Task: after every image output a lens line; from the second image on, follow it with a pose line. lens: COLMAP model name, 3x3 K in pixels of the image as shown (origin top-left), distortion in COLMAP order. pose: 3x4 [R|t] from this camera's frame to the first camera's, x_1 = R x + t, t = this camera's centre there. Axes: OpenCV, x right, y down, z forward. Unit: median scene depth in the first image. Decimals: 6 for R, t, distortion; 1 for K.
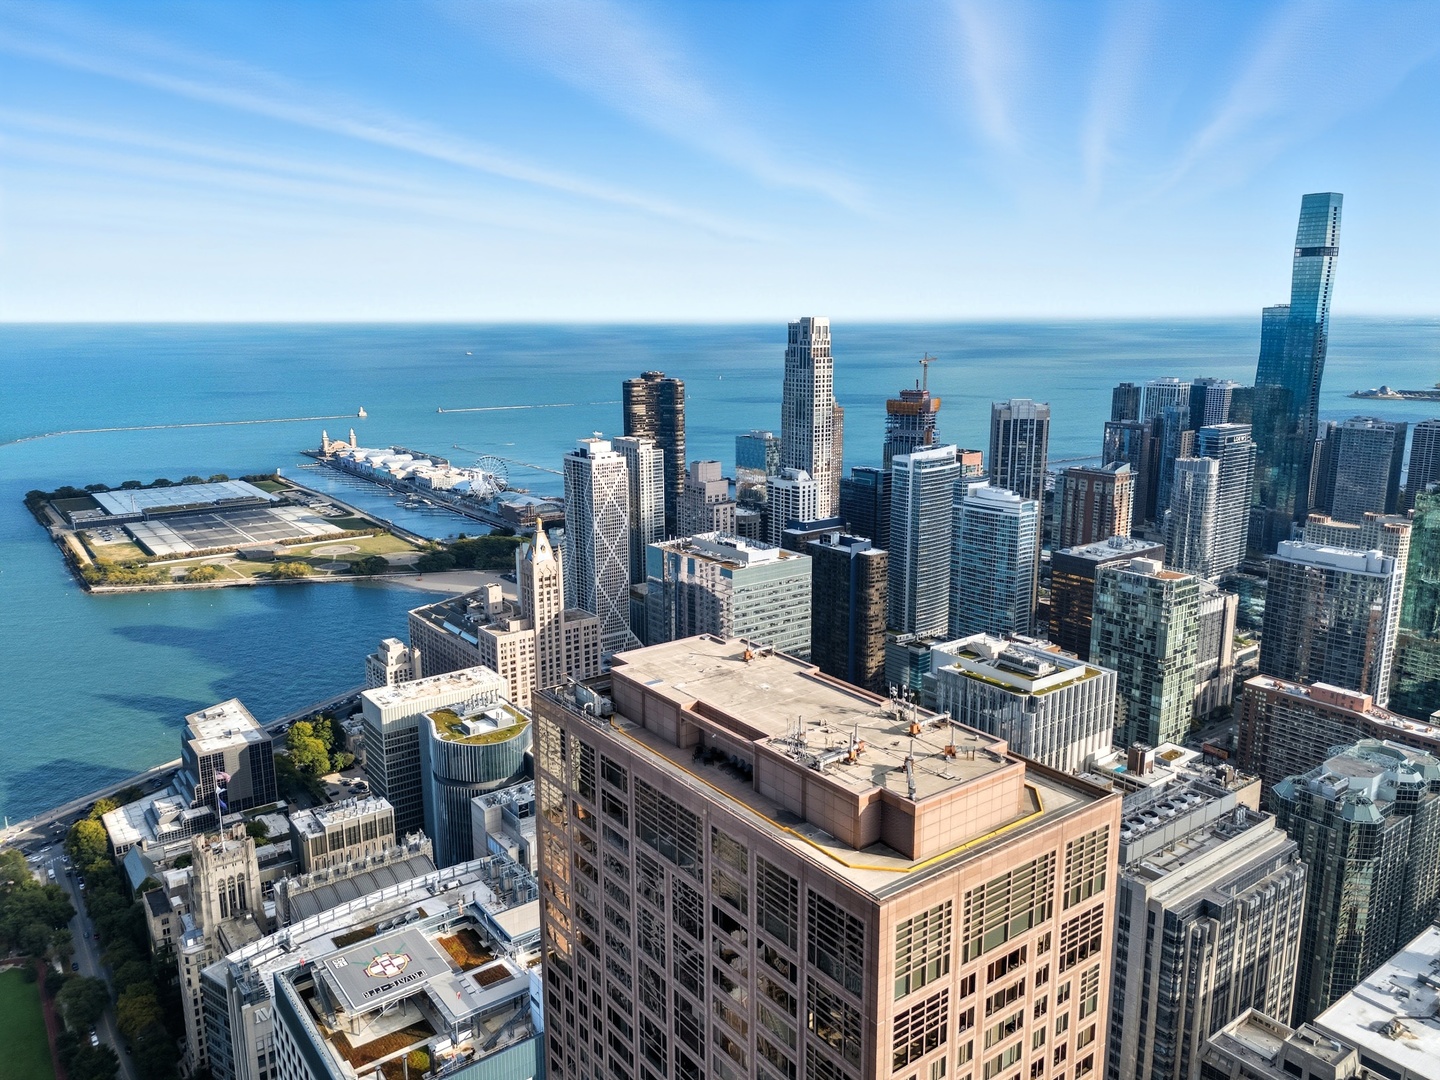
lens RADIAL K [[1030.3, 0, 713.0], [0, 1030.3, 536.1], [0, 0, 1]] dist [0.016948, -0.007214]
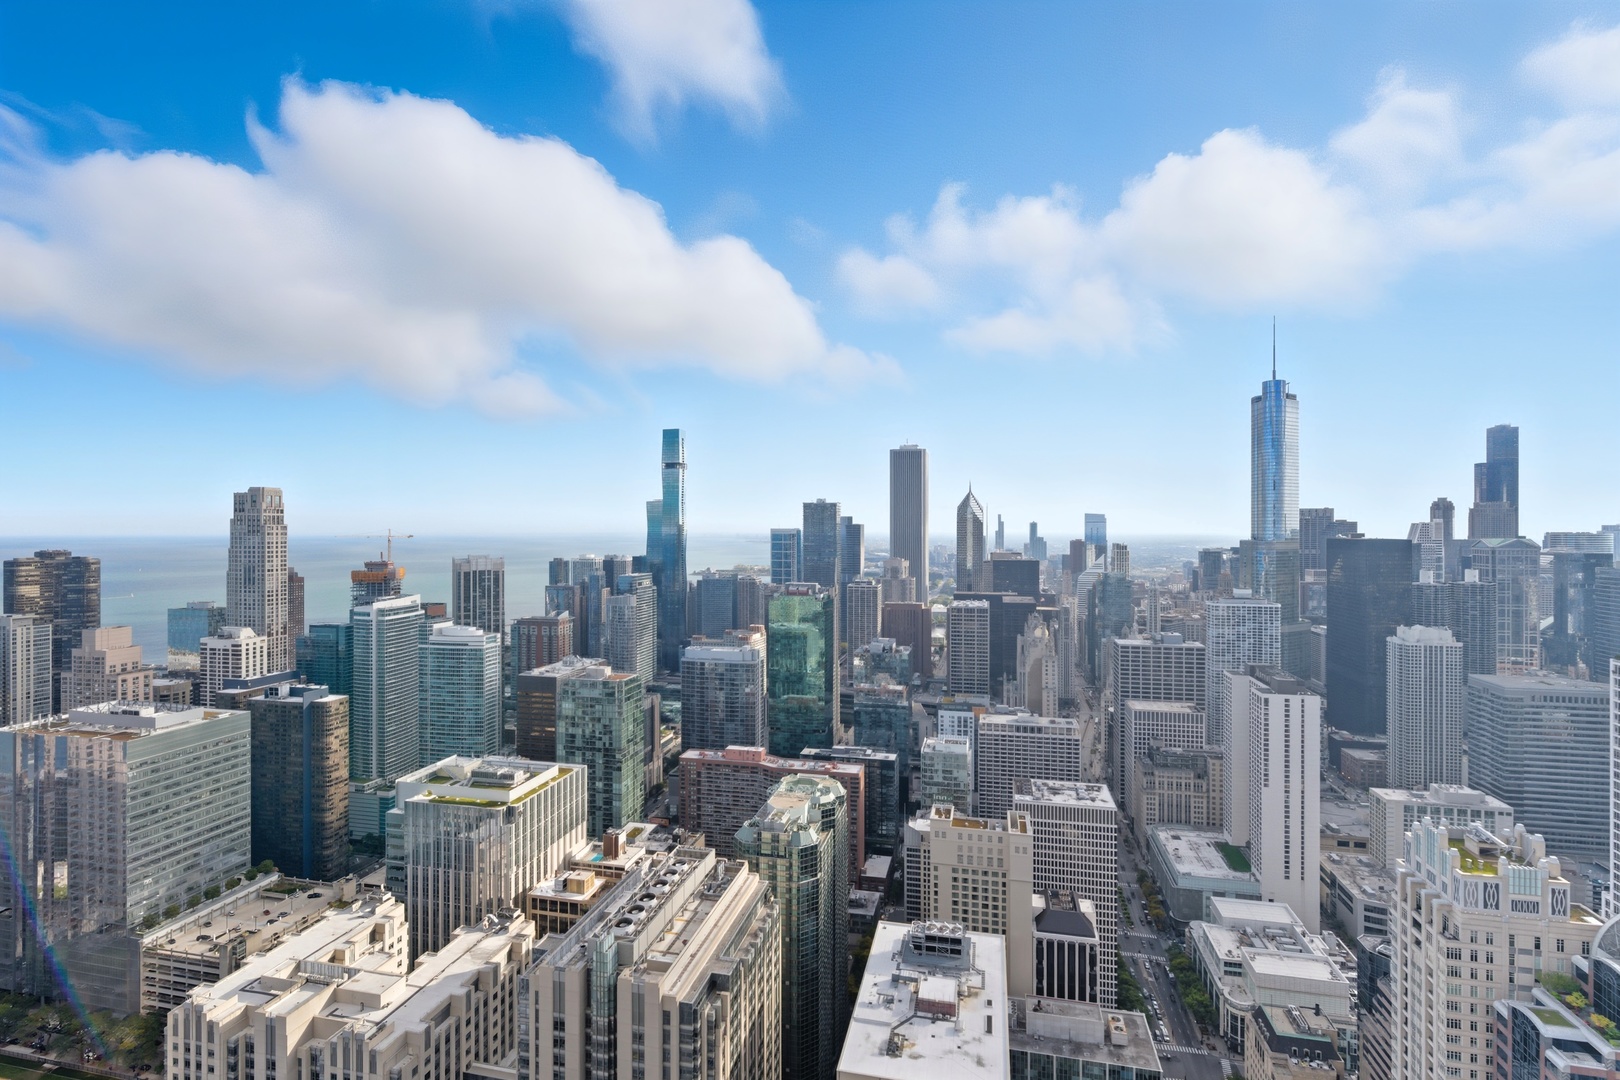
lens RADIAL K [[748.3, 0, 813.1], [0, 748.3, 524.4], [0, 0, 1]] dist [-0.003261, 0.003214]
pose [[0.758144, 0.005290, 0.652066, 0.042086], [0.131803, 0.978084, -0.161179, 0.031193], [-0.638628, 0.208142, 0.740831, 0.158297]]
